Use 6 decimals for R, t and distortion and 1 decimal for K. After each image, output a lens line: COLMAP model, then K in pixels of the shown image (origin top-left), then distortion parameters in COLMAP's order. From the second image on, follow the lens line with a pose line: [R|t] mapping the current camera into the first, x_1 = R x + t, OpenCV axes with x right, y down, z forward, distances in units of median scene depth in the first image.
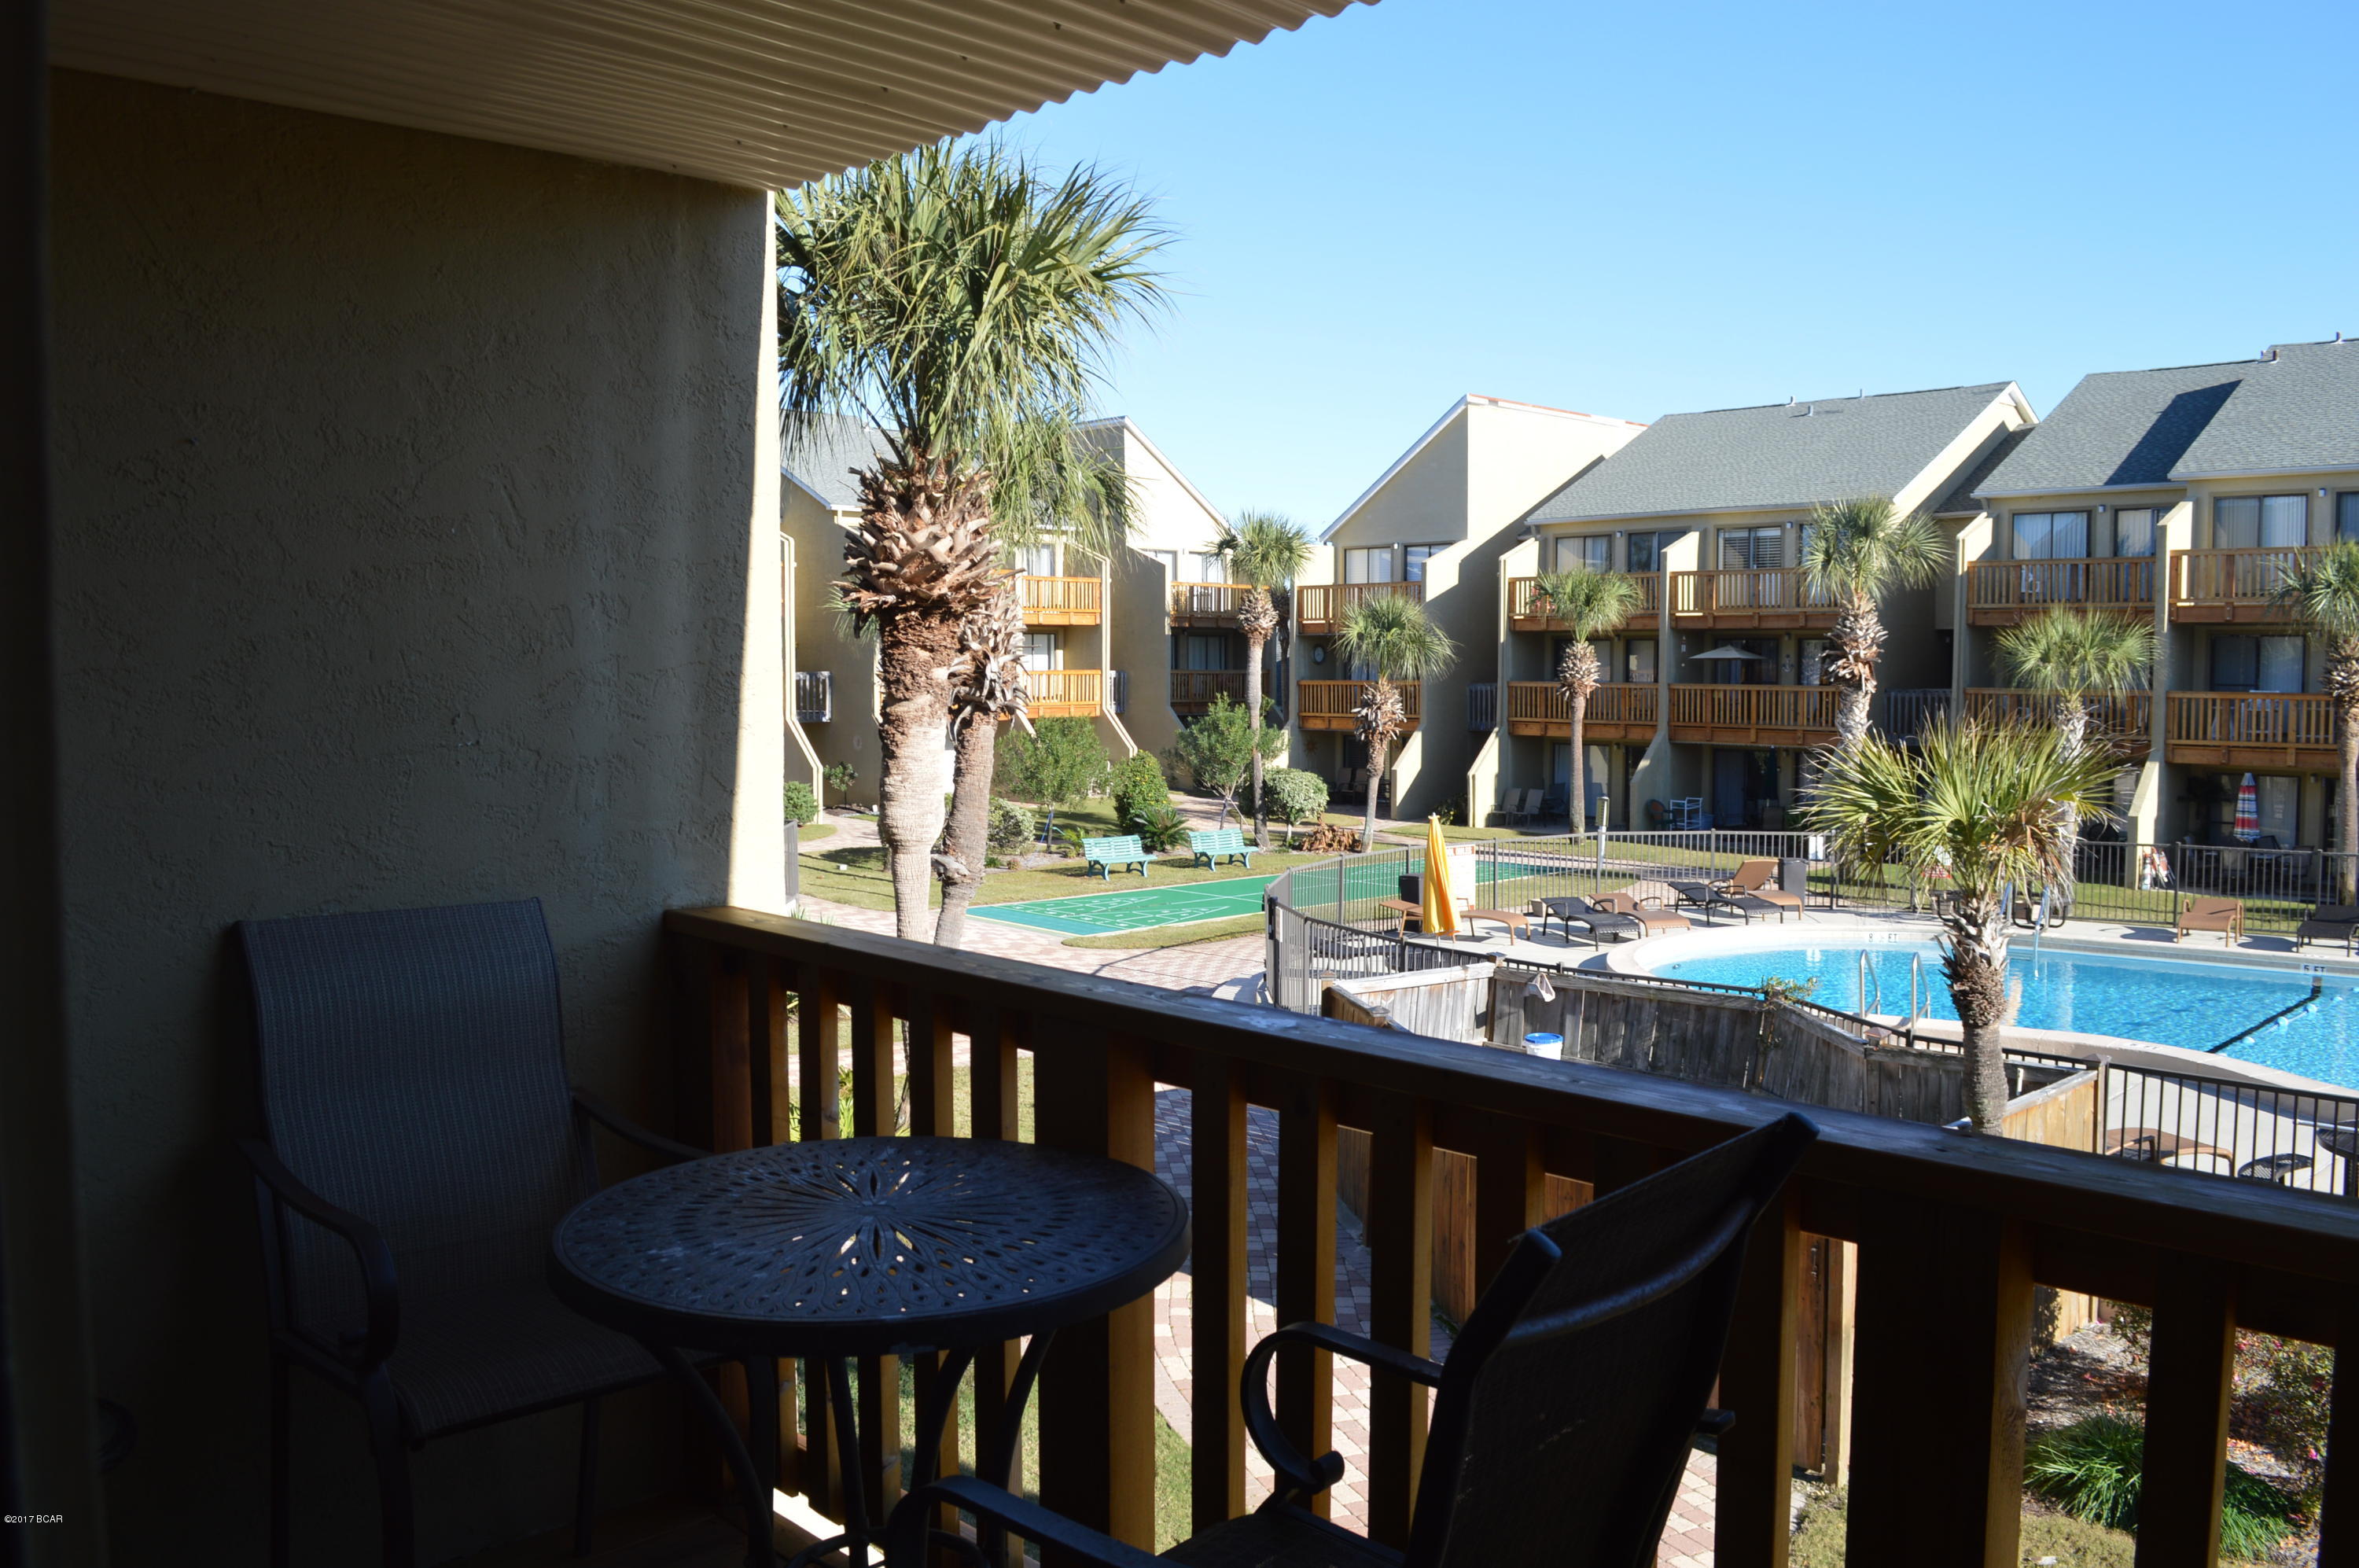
lens RADIAL K [[1887.7, 0, 1196.2], [0, 1887.7, 785.3], [0, 0, 1]] dist [-0.085069, 0.012940]
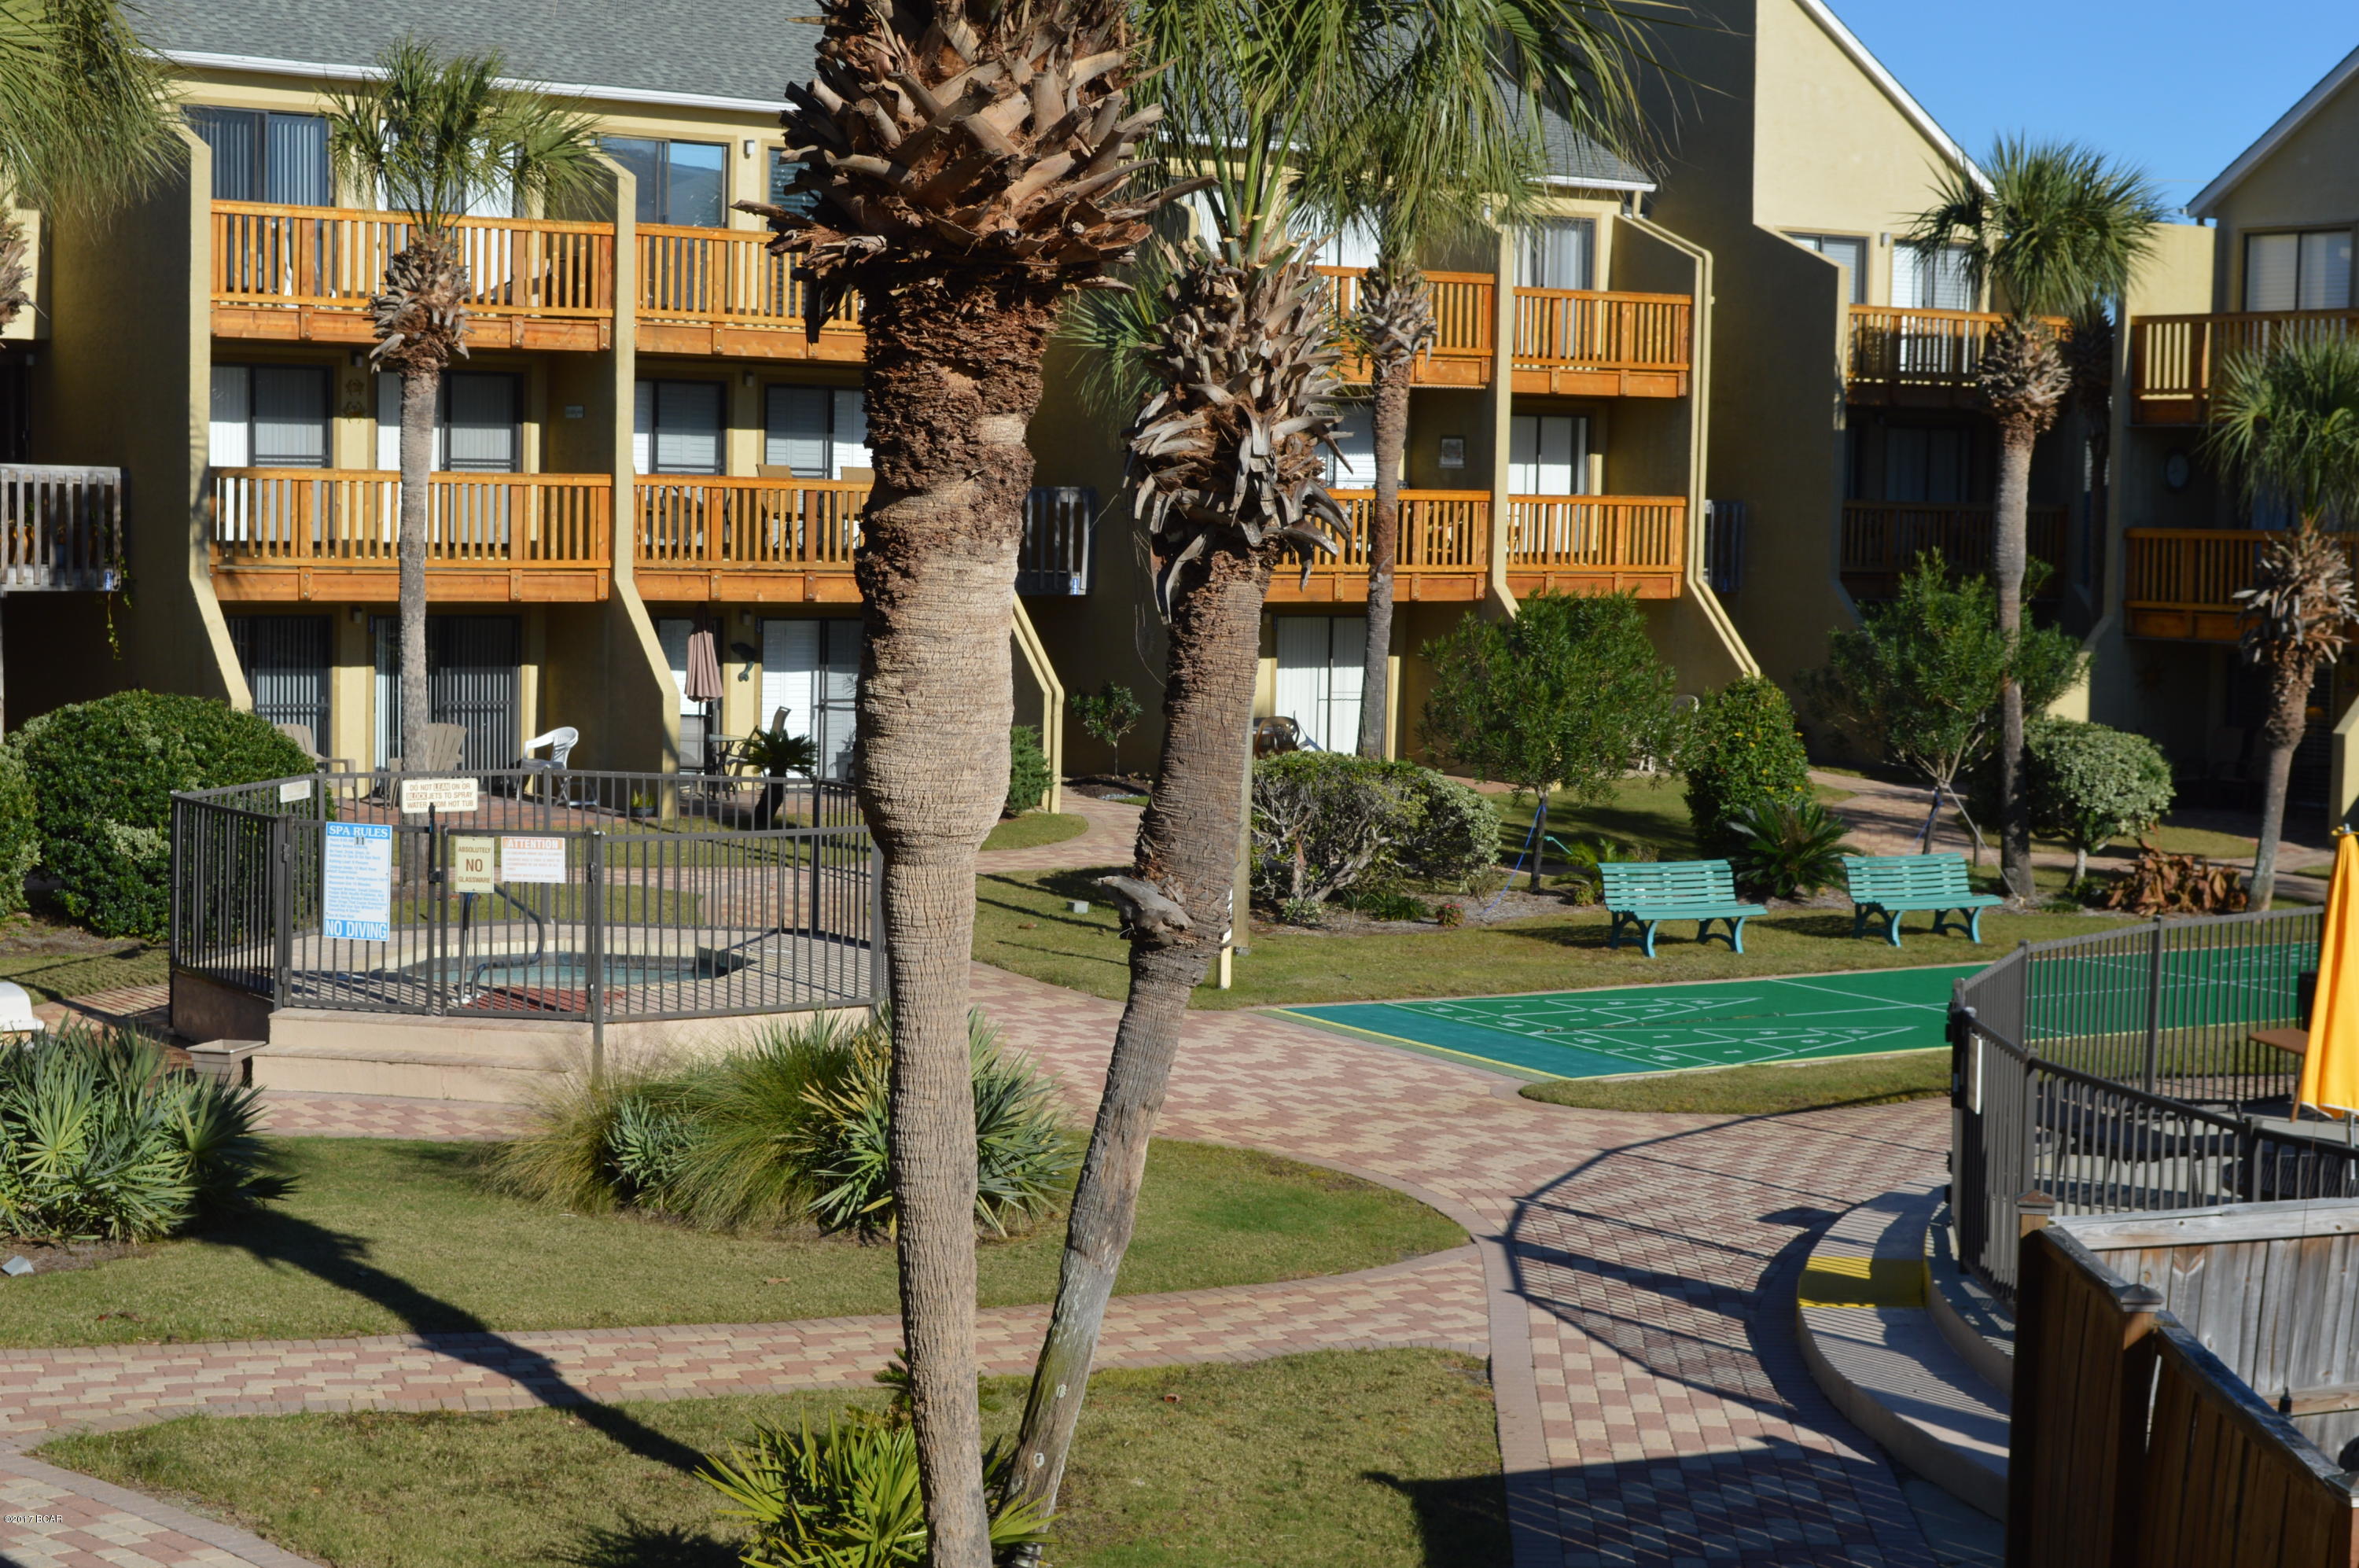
lens RADIAL K [[4017.7, 0, 1179.5], [0, 4017.7, 784.0], [0, 0, 1]] dist [0.001754, 0.112580]
pose [[0.982291, 0.032491, -0.184523, 0.017045], [-0.030976, 0.999459, 0.011085, 0.001784], [0.184784, -0.005173, 0.982766, 0.036310]]
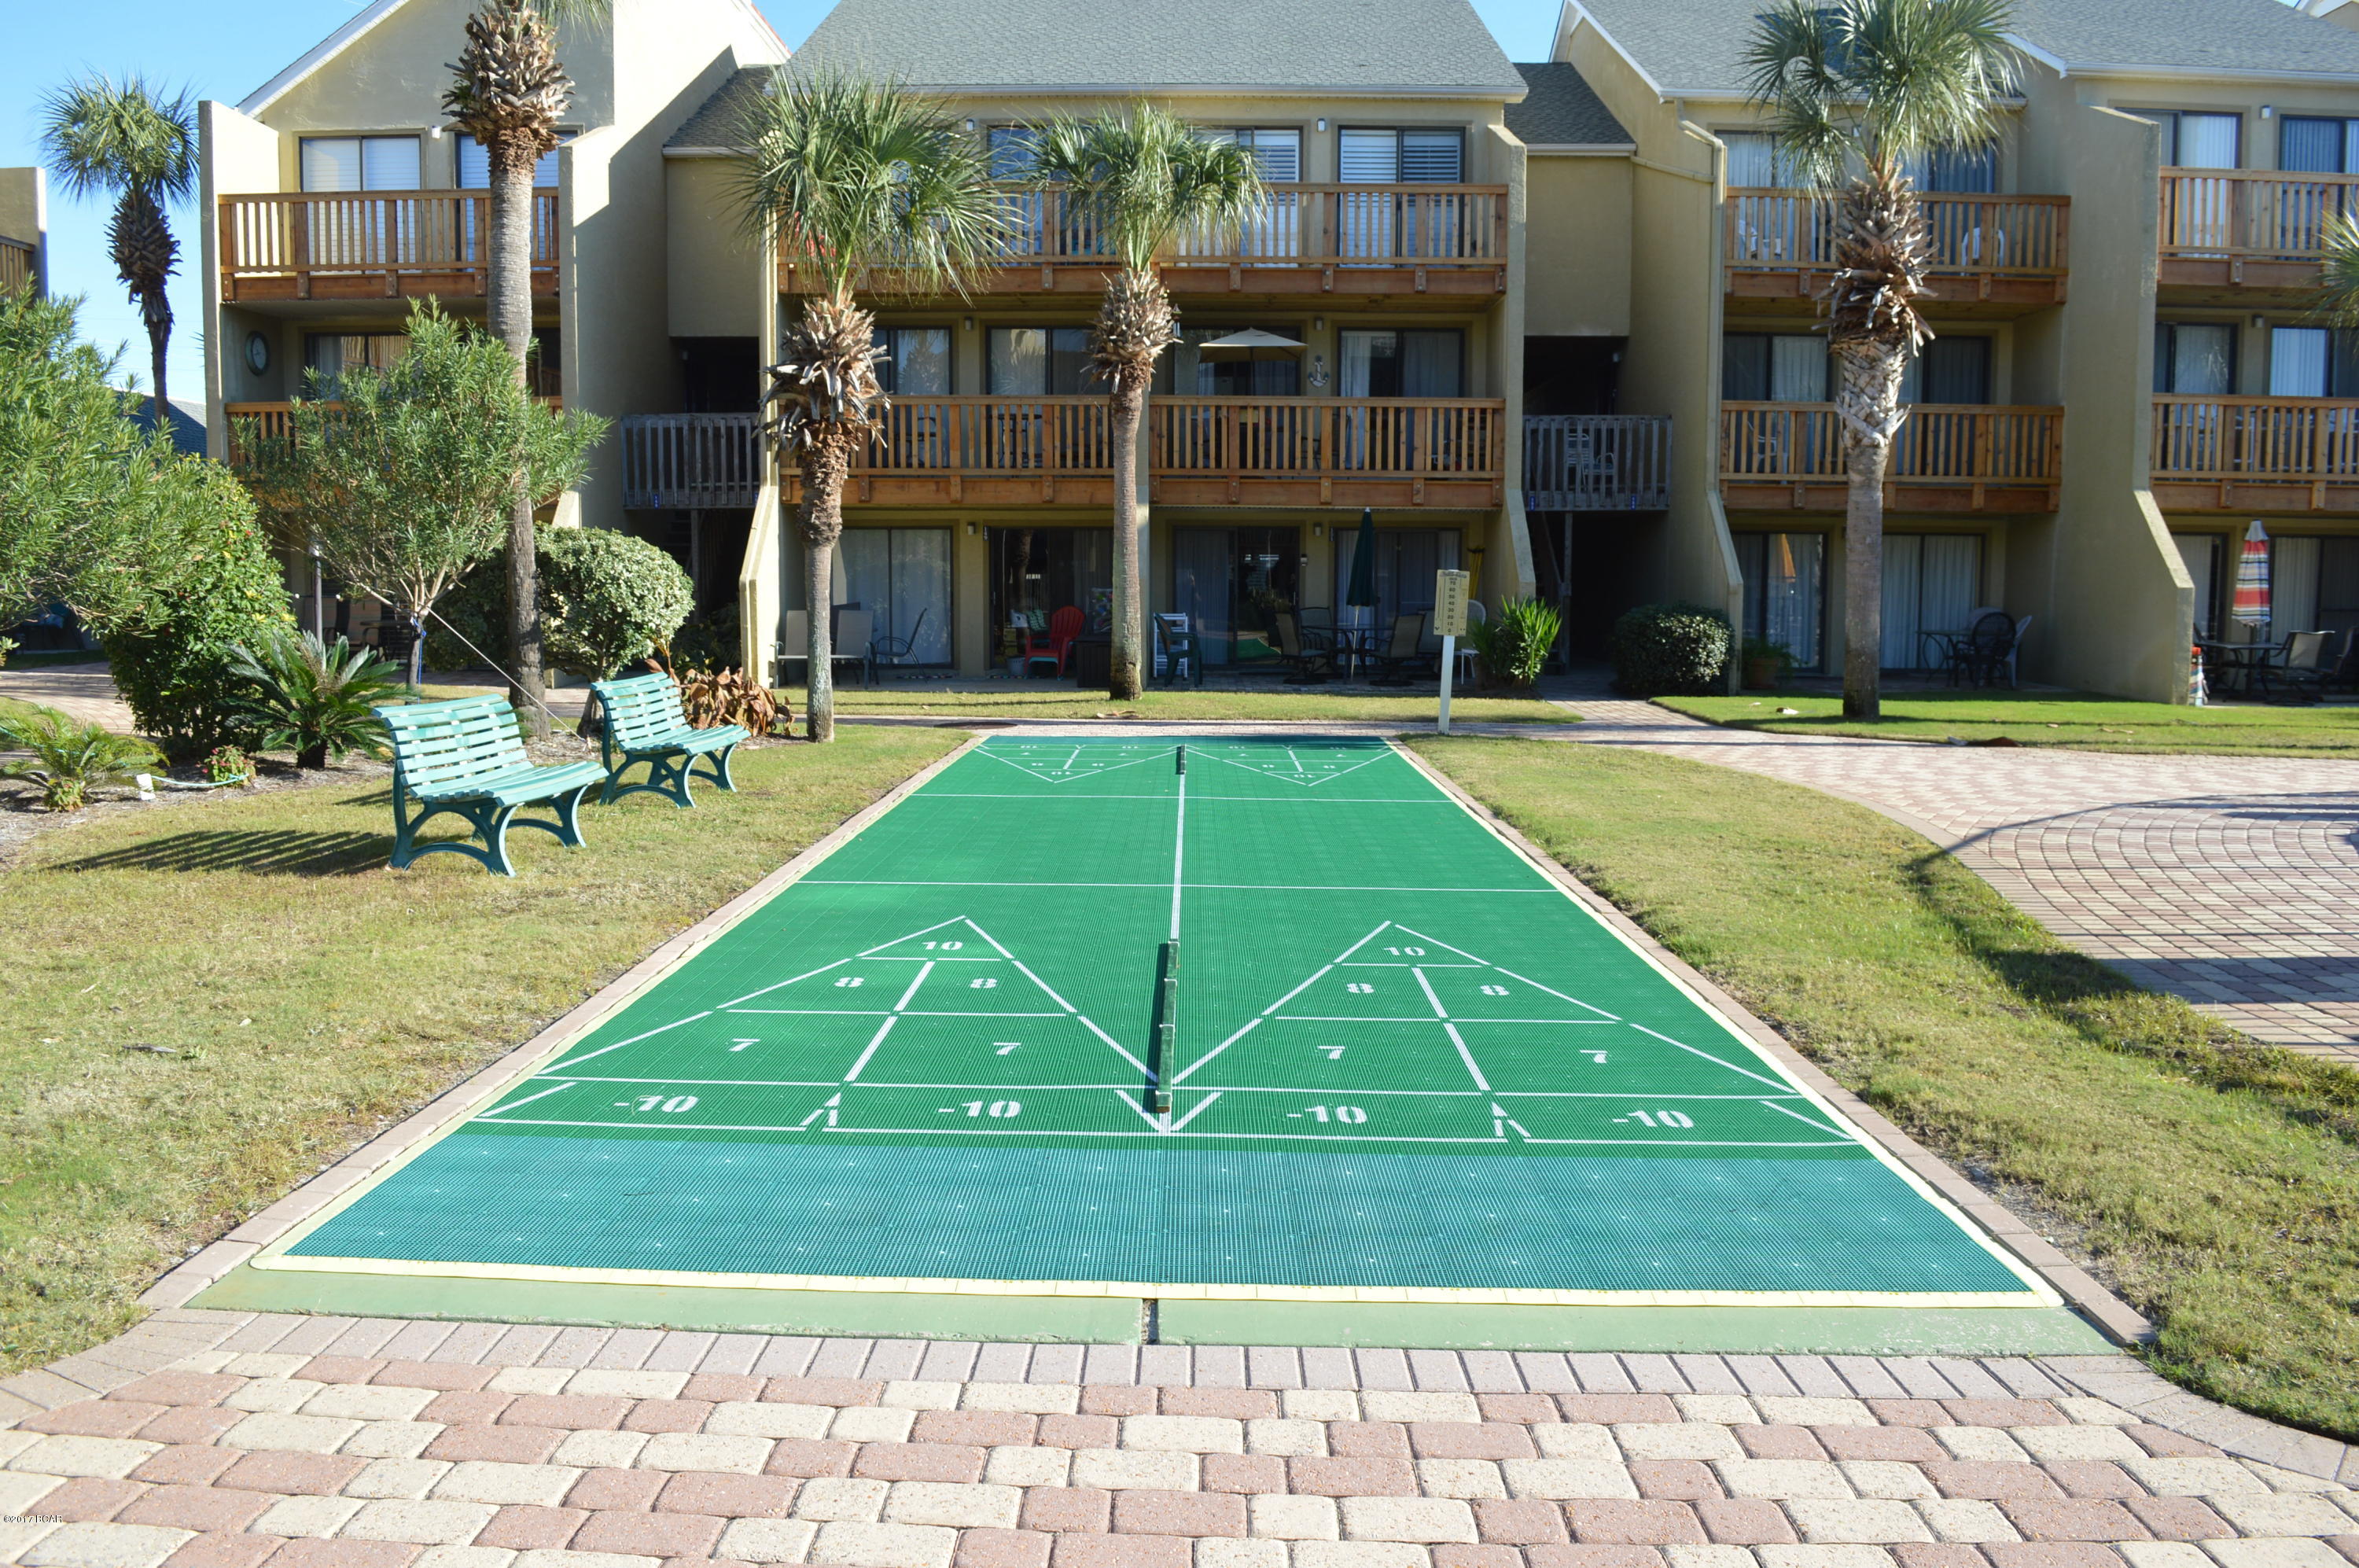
lens RADIAL K [[1887.7, 0, 1196.2], [0, 1887.7, 785.3], [0, 0, 1]] dist [-0.085069, 0.012940]
pose [[0.703486, -0.076115, 0.706621, -0.150592], [0.043156, 0.996989, 0.064427, 0.026848], [-0.709397, -0.014829, 0.704653, 0.758371]]
